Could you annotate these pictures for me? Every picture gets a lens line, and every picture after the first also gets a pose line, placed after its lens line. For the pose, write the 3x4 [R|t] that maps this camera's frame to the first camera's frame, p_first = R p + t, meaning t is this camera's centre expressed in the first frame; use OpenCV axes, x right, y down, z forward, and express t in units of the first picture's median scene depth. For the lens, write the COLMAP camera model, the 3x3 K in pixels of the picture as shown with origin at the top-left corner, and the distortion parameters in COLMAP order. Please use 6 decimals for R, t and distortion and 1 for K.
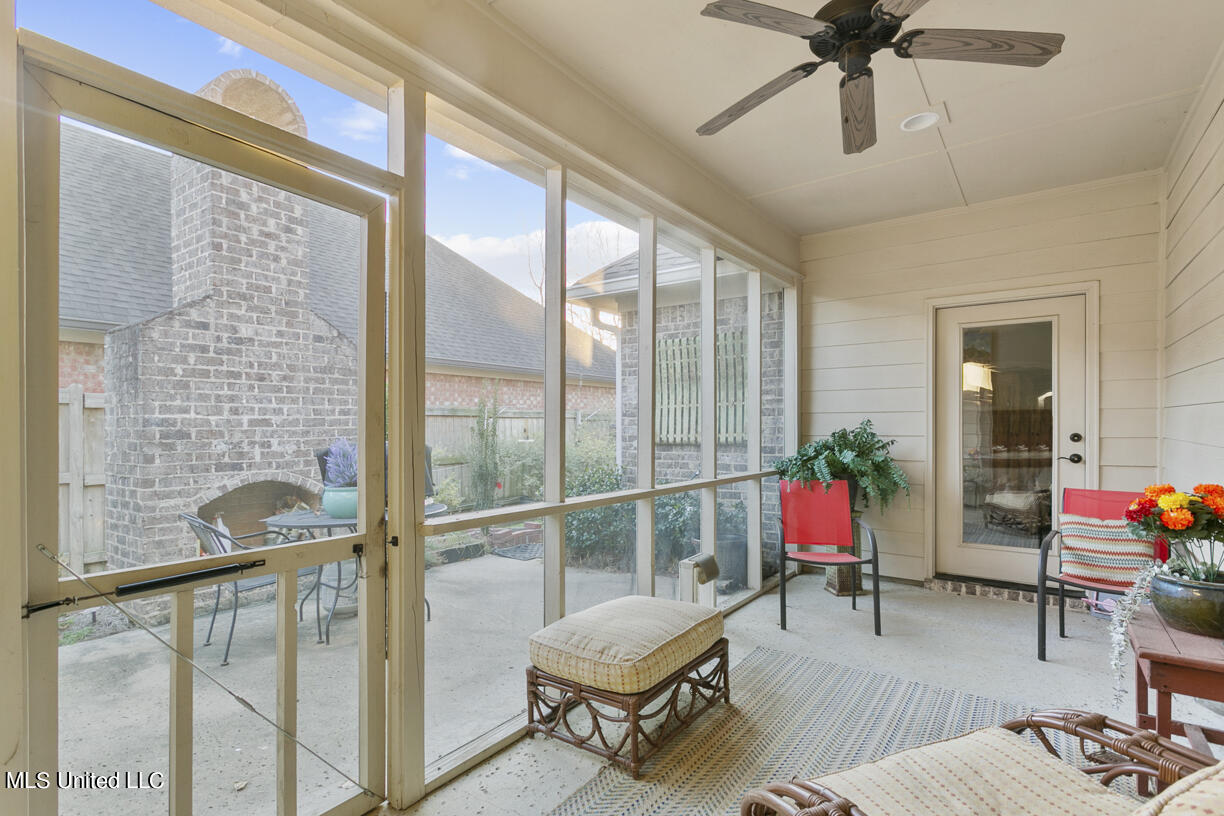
lens RADIAL K [[607.3, 0, 597.4], [0, 607.3, 427.6], [0, 0, 1]] dist [0.001379, -0.000295]
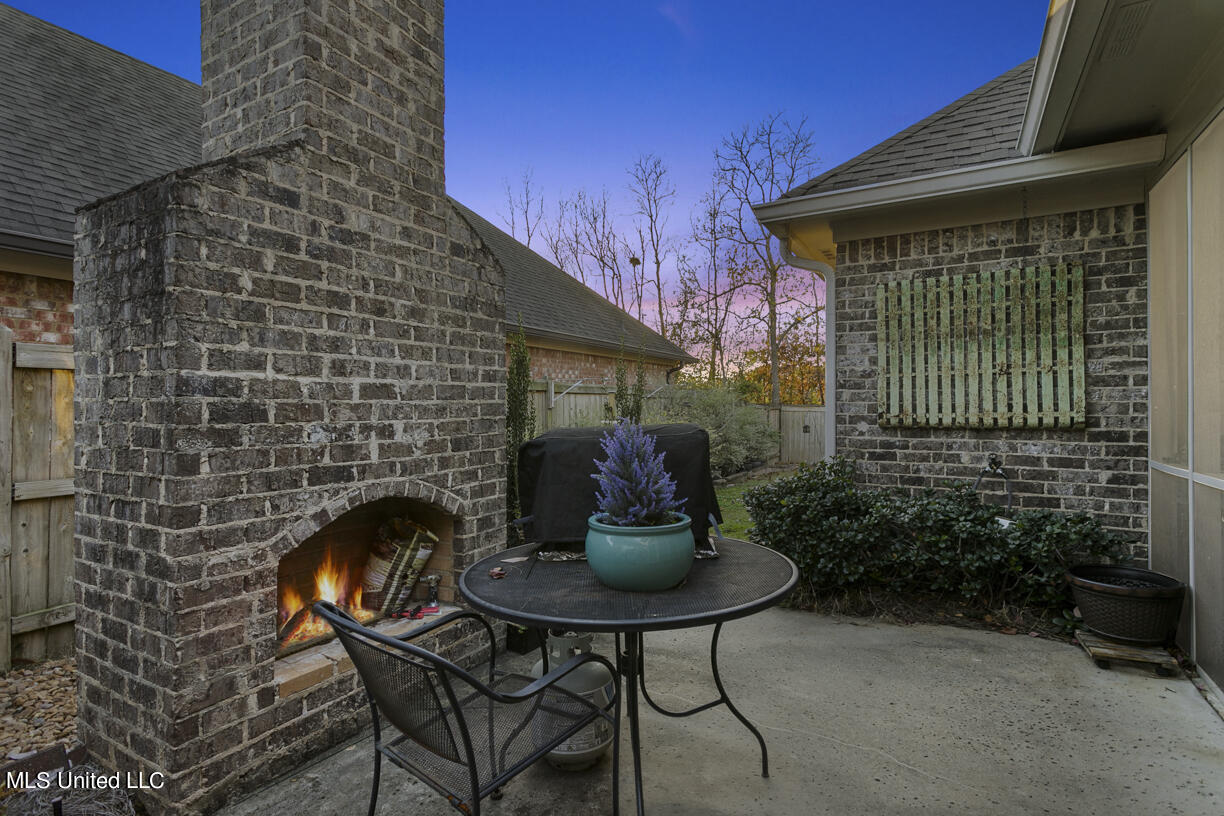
lens RADIAL K [[607.3, 0, 612.1], [0, 607.3, 403.6], [0, 0, 1]] dist [0.001379, -0.000295]
pose [[0.994998, 0.002521, 0.099868, -0.406087], [-0.001851, 0.999975, -0.006808, 0.006503], [-0.099882, 0.006589, 0.994977, 0.443076]]
